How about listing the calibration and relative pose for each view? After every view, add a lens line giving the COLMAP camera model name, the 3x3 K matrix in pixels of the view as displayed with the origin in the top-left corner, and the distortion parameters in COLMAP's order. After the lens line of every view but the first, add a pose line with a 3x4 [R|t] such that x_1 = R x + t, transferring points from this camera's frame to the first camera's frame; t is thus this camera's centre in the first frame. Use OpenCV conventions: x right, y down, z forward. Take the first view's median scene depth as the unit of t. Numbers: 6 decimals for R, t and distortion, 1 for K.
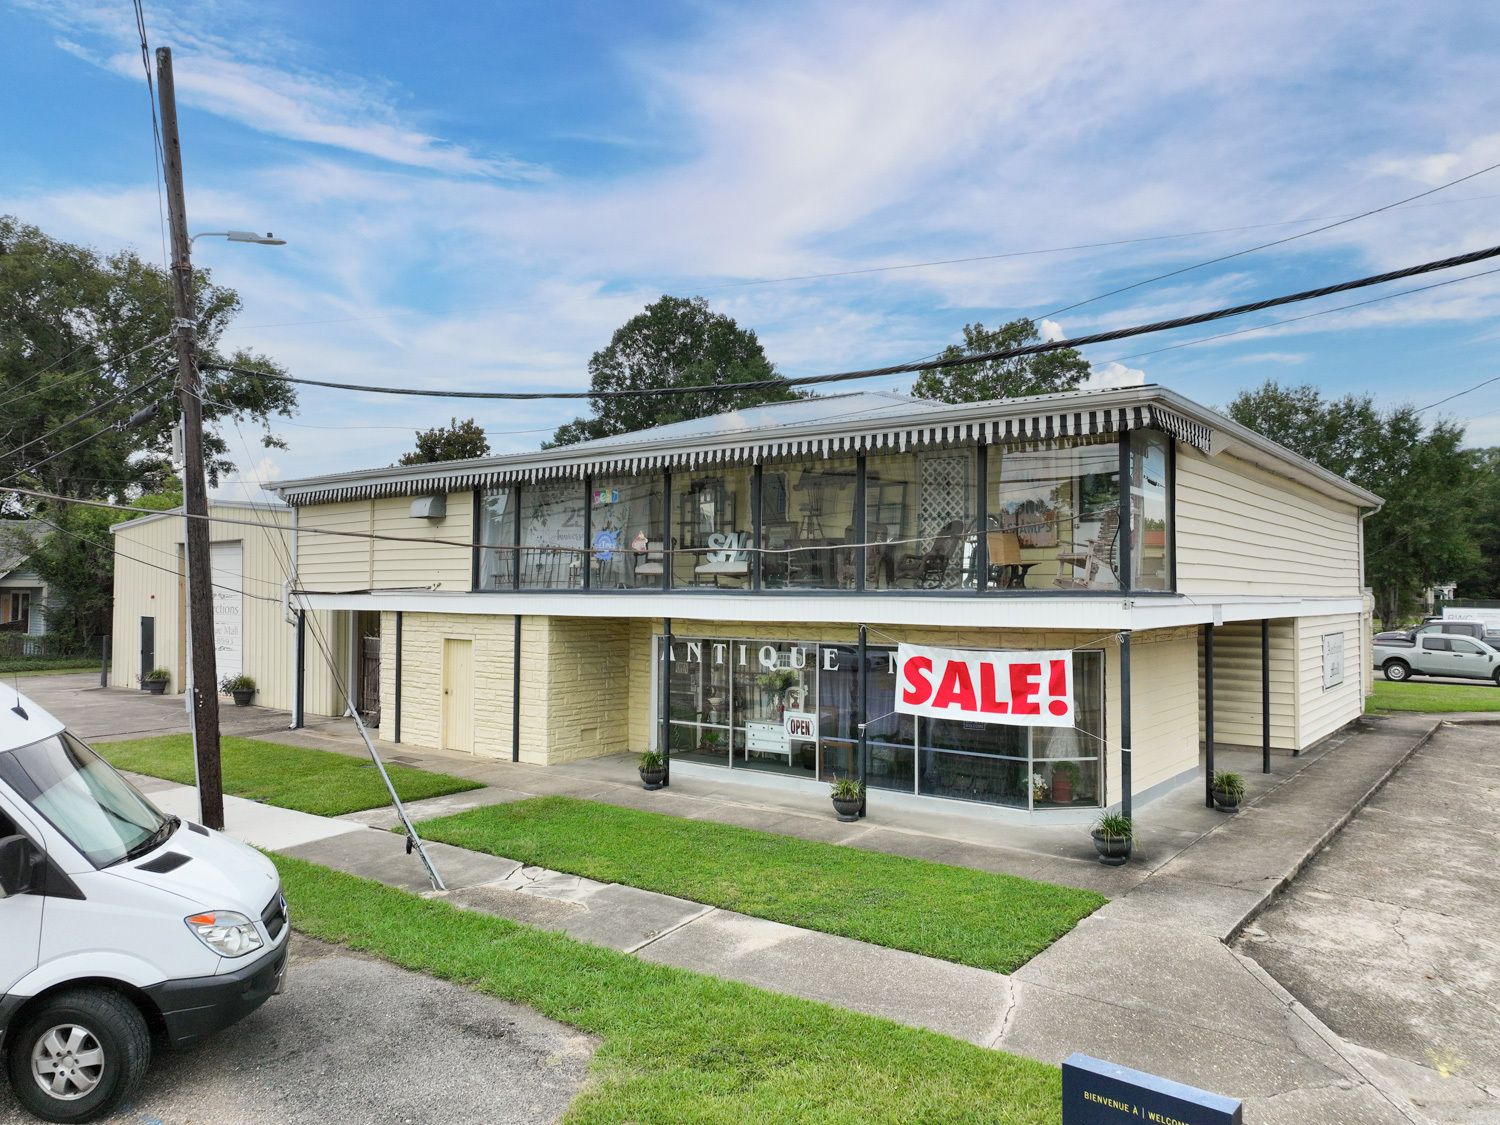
lens RADIAL K [[1074.7, 0, 750.0], [0, 1074.7, 562.5], [0, 0, 1]] dist [0.001811, 0.000155]
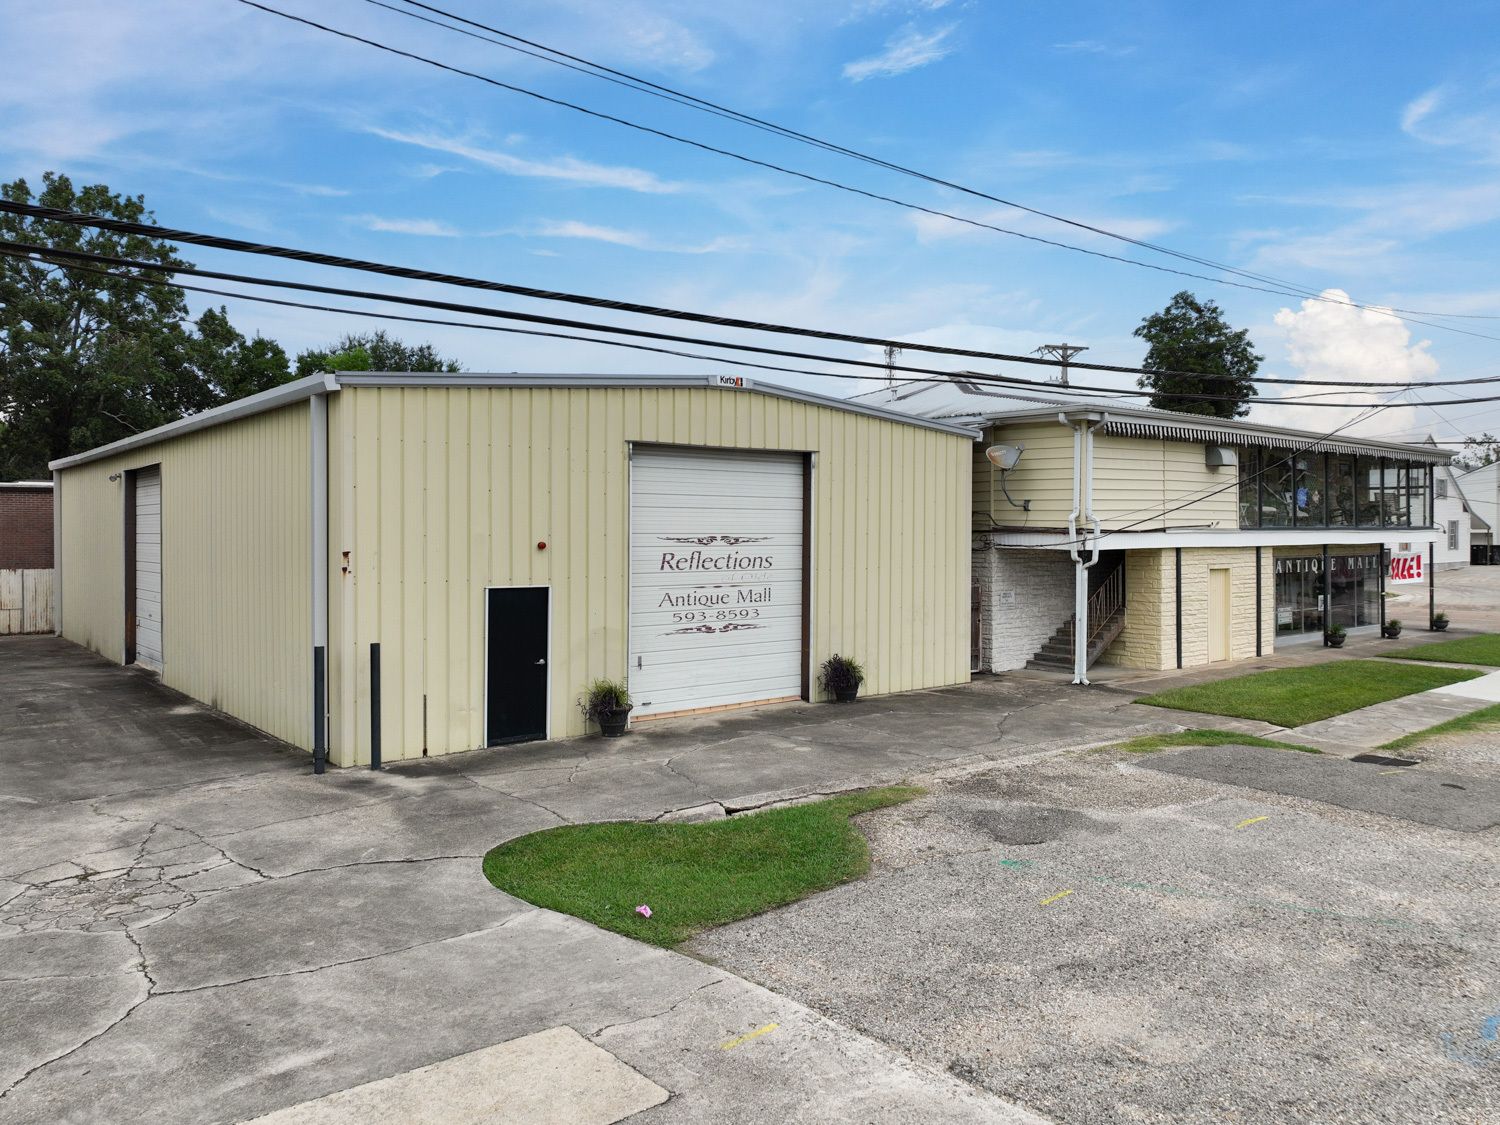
lens RADIAL K [[1074.7, 0, 750.0], [0, 1074.7, 562.5], [0, 0, 1]] dist [0.001811, 0.000155]
pose [[0.218879, -0.025127, 0.975428, -1.489784], [-0.012071, 0.999522, 0.028456, 0.034774], [-0.975677, -0.018003, 0.218471, 1.193169]]
